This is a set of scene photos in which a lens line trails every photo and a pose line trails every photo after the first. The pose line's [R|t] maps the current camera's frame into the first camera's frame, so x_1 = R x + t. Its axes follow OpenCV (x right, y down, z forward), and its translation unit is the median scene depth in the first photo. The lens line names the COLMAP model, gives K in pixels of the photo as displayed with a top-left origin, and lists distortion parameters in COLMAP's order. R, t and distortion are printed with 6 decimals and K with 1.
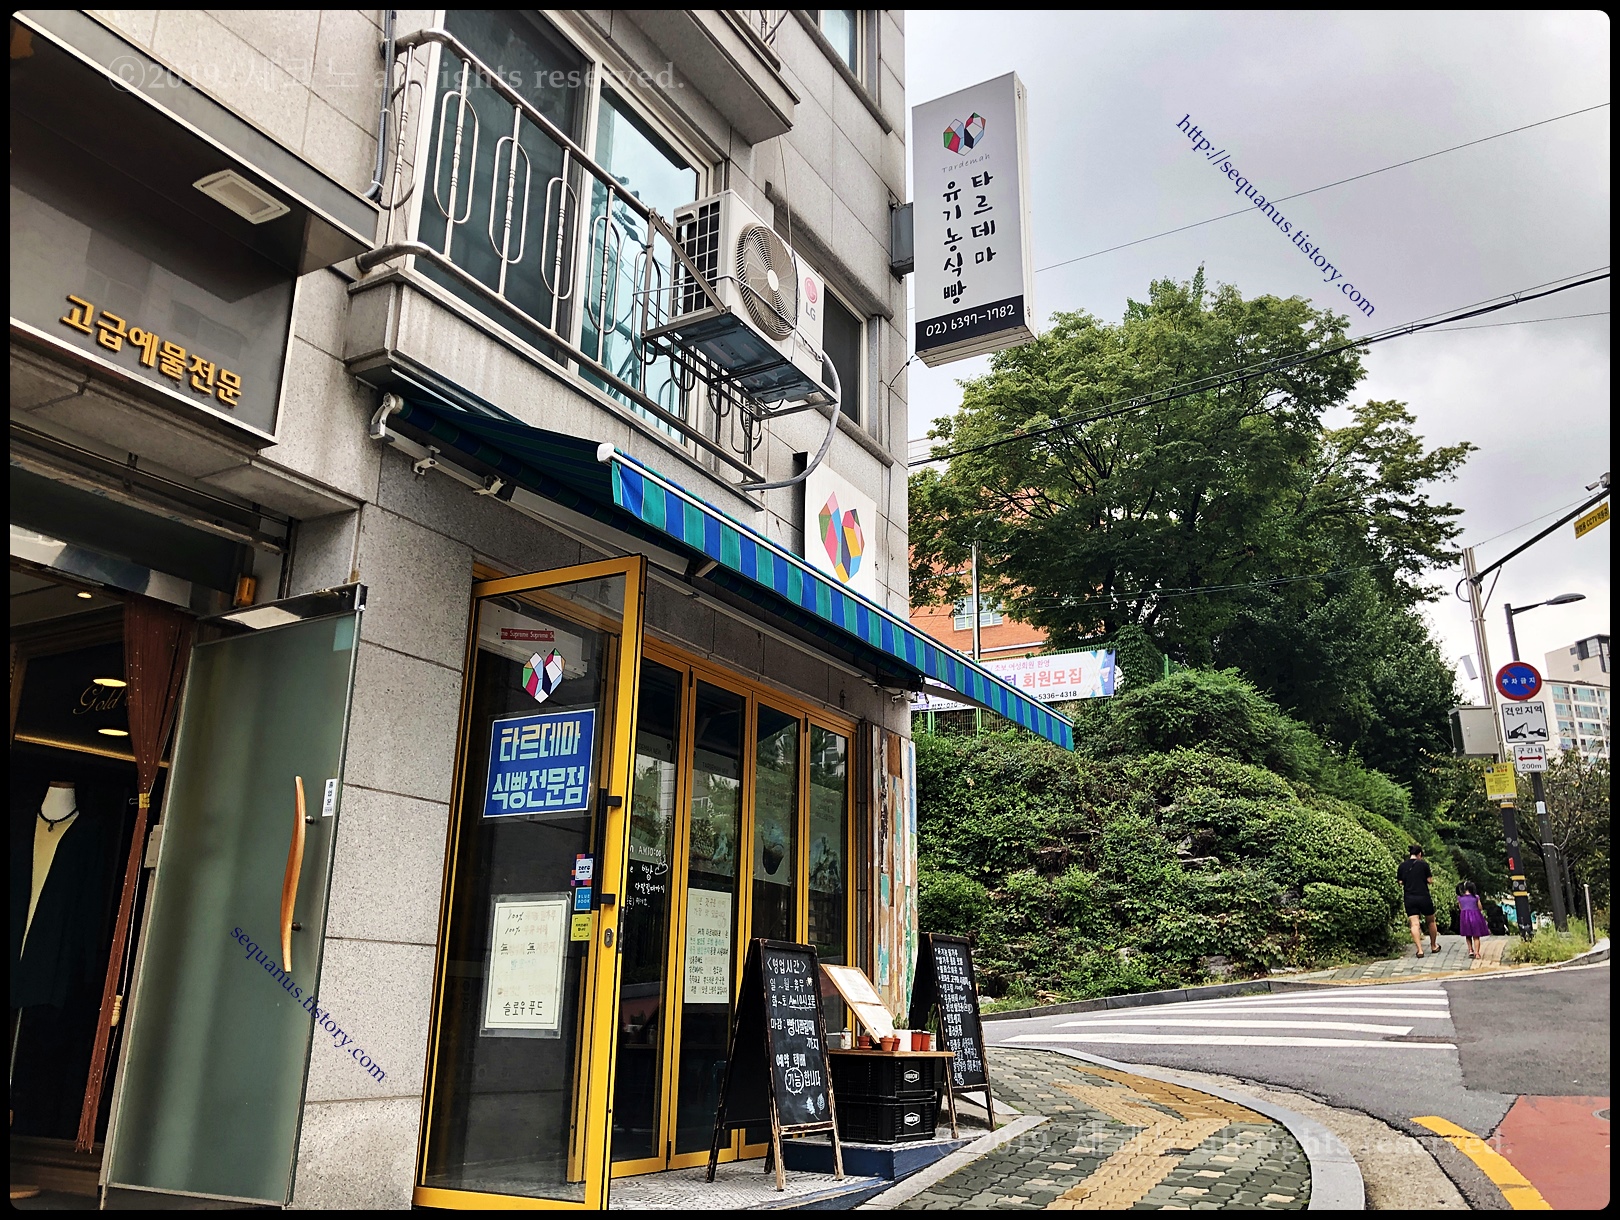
lens RADIAL K [[1303.7, 0, 813.9], [0, 1303.7, 598.1], [0, 0, 1]] dist [0.088136, -0.123316]
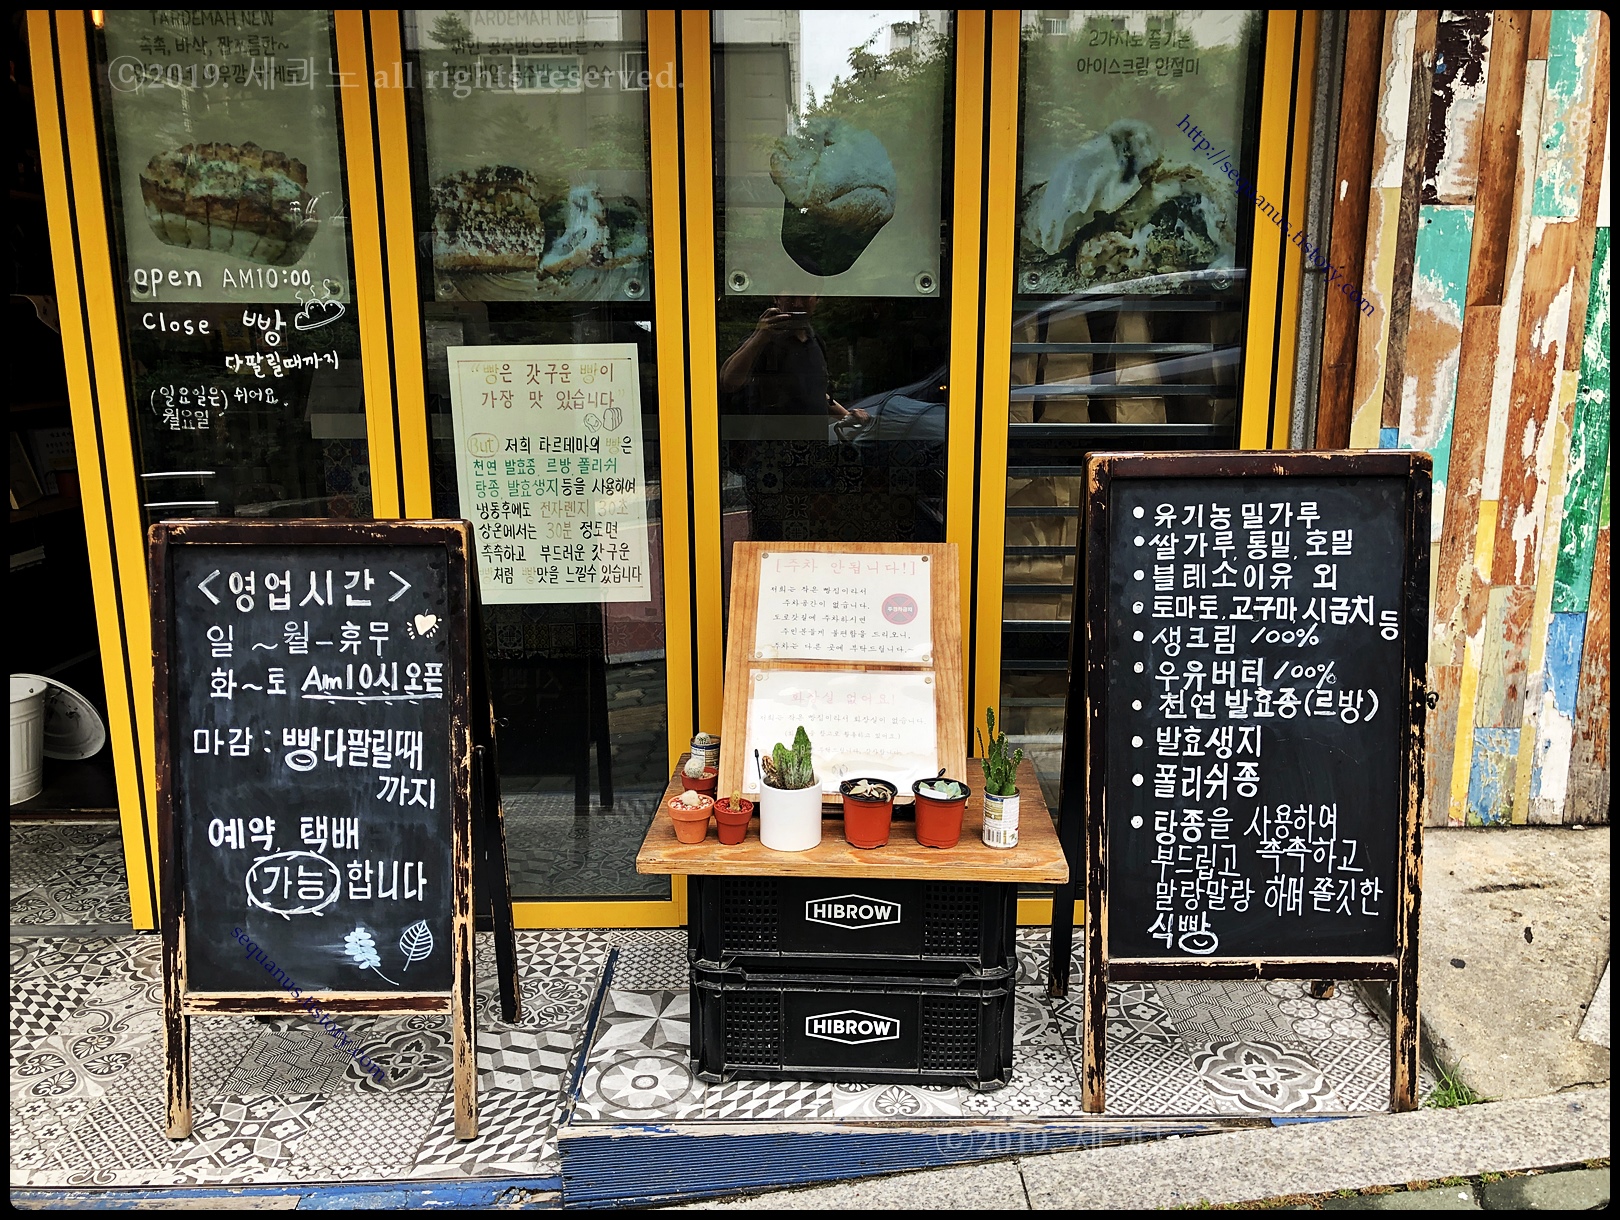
lens RADIAL K [[1303.7, 0, 813.9], [0, 1303.7, 598.1], [0, 0, 1]] dist [0.088136, -0.123316]
pose [[0.504177, 0.157081, -0.849194, 0.340224], [0.277815, 0.901548, 0.331707, 0.194448], [0.817695, -0.403158, 0.410901, 0.927470]]
